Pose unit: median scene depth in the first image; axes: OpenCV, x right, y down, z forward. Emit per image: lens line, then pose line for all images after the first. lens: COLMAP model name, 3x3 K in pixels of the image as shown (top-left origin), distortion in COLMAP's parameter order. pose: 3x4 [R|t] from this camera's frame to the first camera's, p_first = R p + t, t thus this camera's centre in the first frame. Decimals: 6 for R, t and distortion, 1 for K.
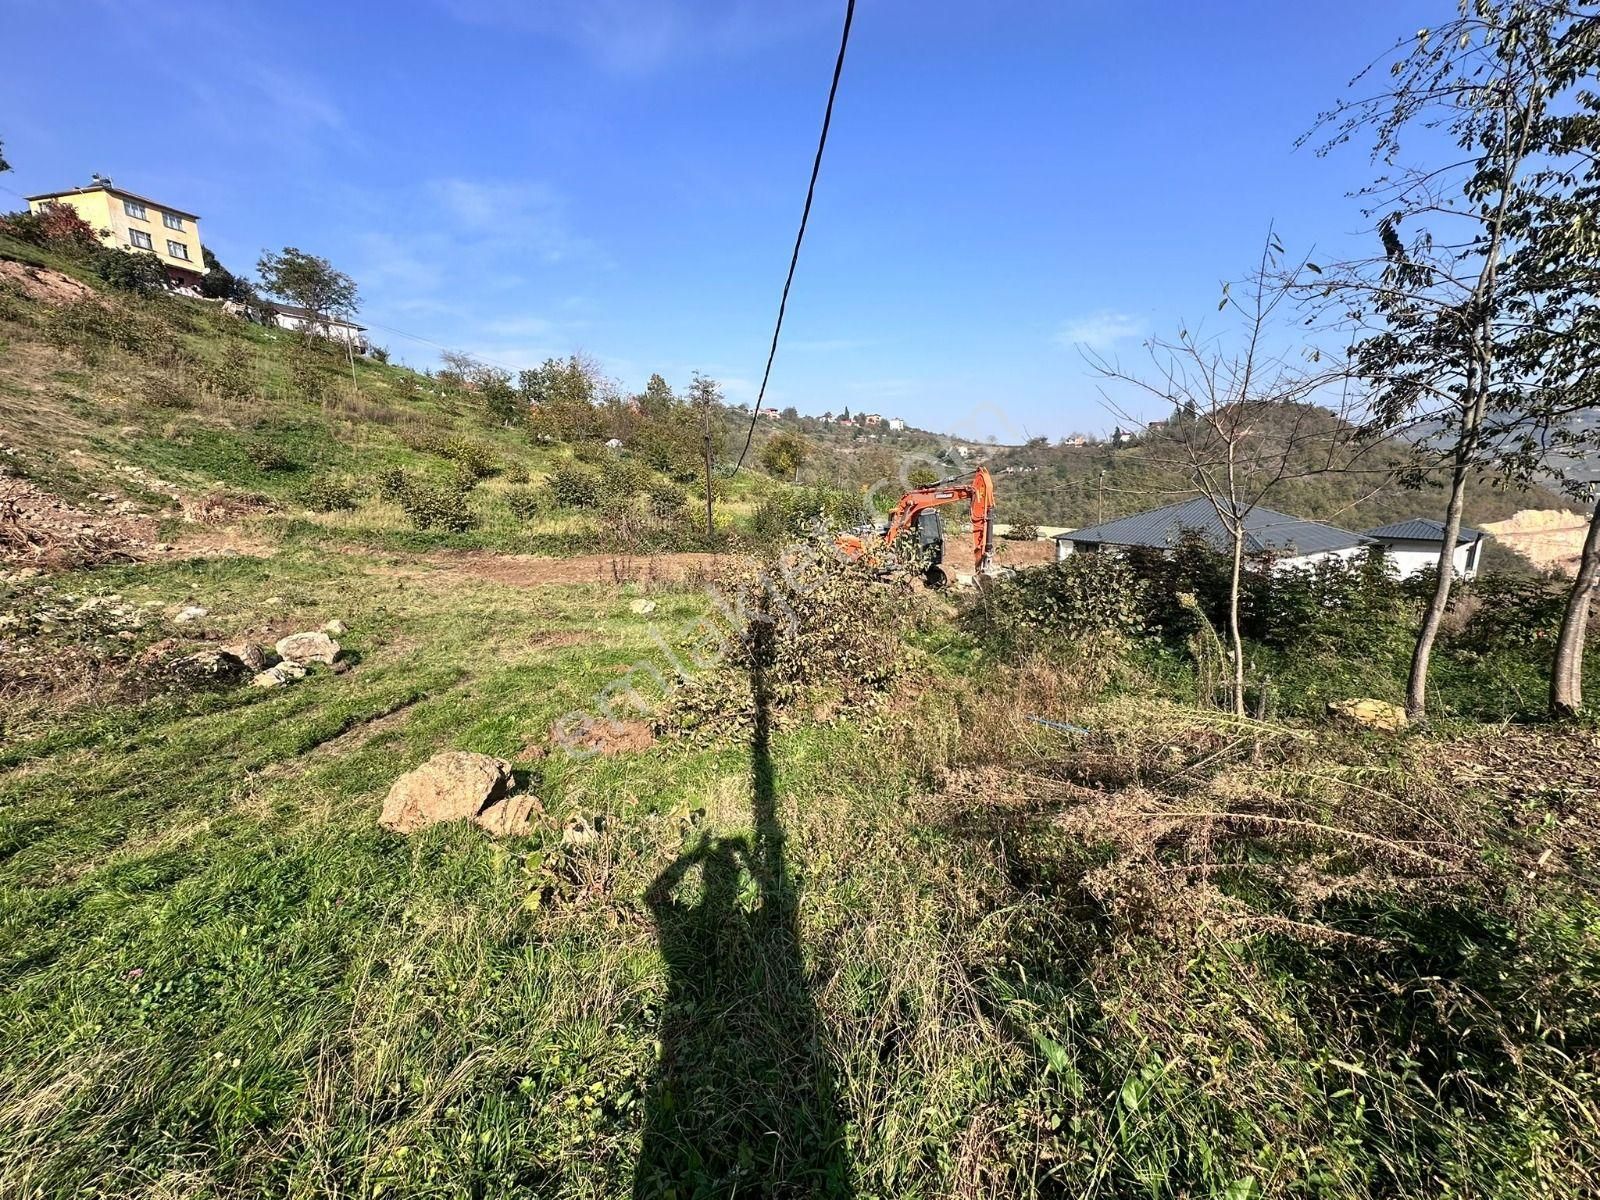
lens RADIAL K [[635.7, 0, 801.5], [0, 635.7, 601.8], [0, 0, 1]] dist [-0.004037, 0.000641]
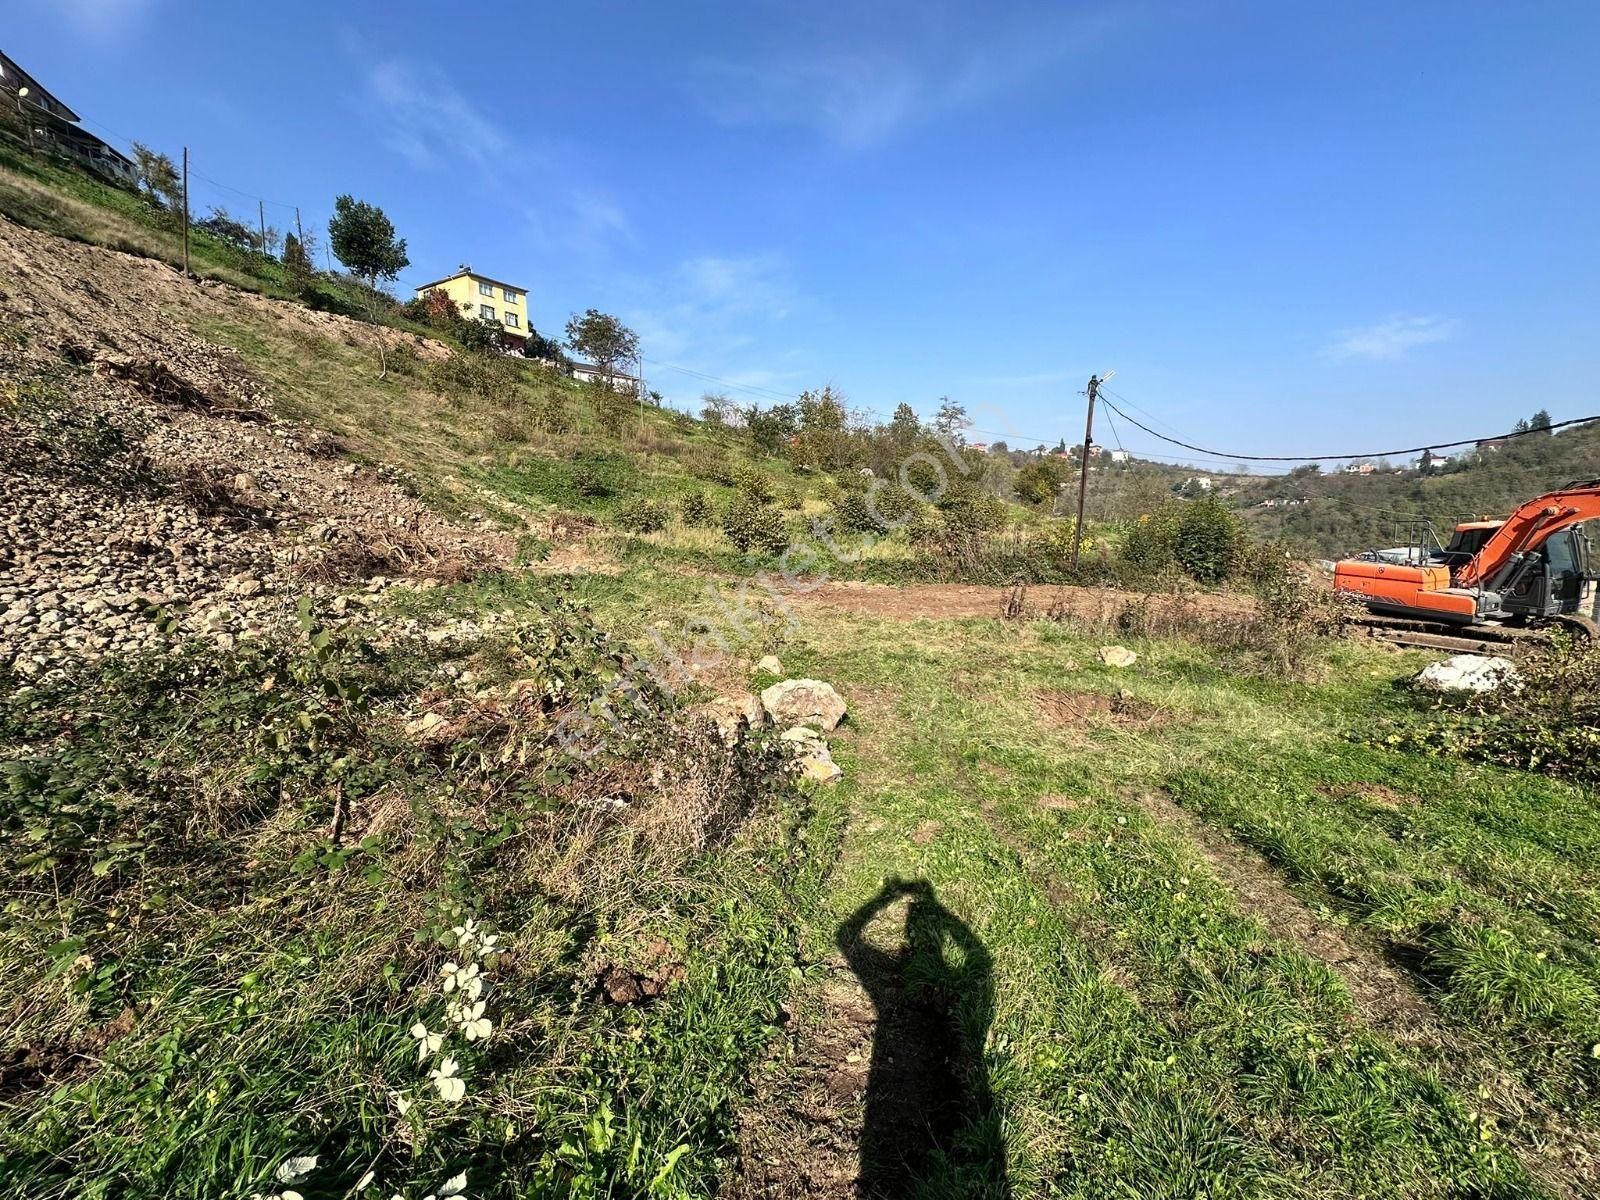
lens RADIAL K [[635.7, 0, 801.5], [0, 635.7, 601.8], [0, 0, 1]] dist [-0.004037, 0.000641]
pose [[0.954563, 0.036404, -0.295777, -0.259660], [-0.053239, 0.997376, -0.049062, 0.000096], [0.293215, 0.062579, 0.953996, 0.159974]]
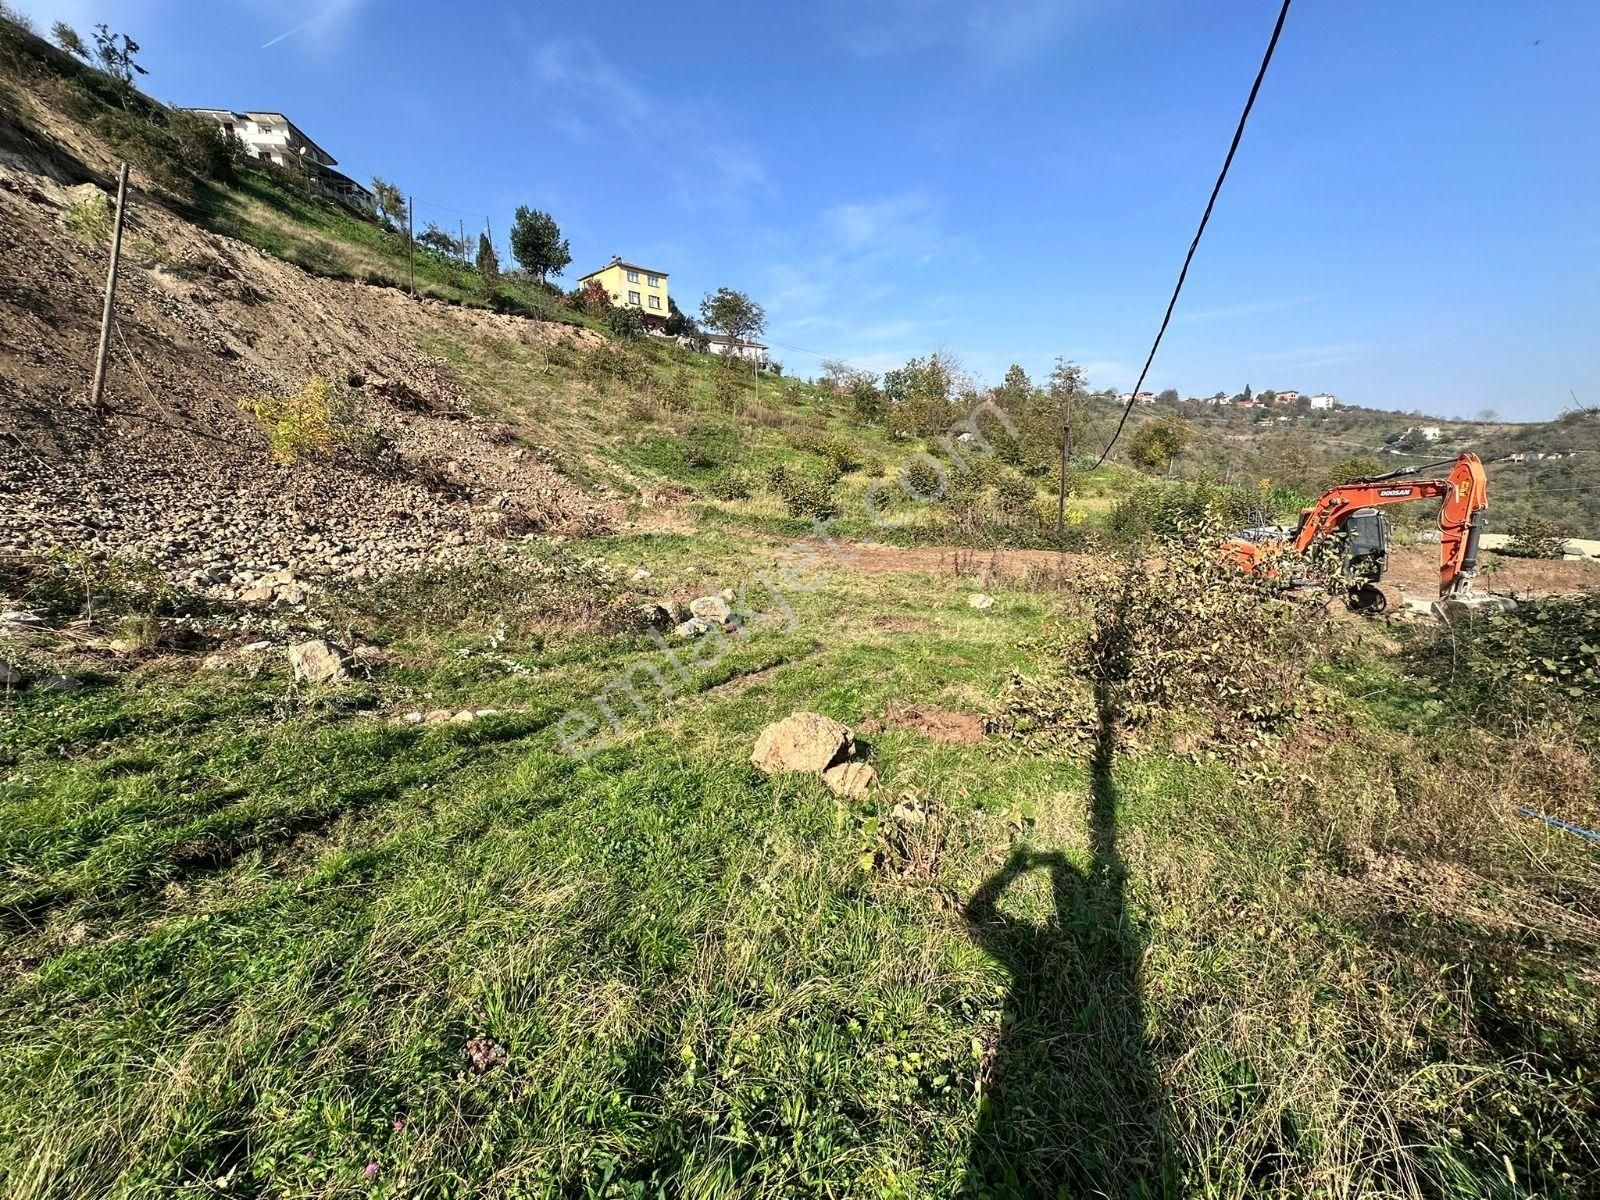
lens RADIAL K [[635.7, 0, 801.5], [0, 635.7, 601.8], [0, 0, 1]] dist [-0.004037, 0.000641]
pose [[0.865920, 0.094418, -0.491190, -0.003937], [-0.089853, 0.995410, 0.032939, 0.000575], [0.492046, 0.015612, 0.870429, -0.000551]]
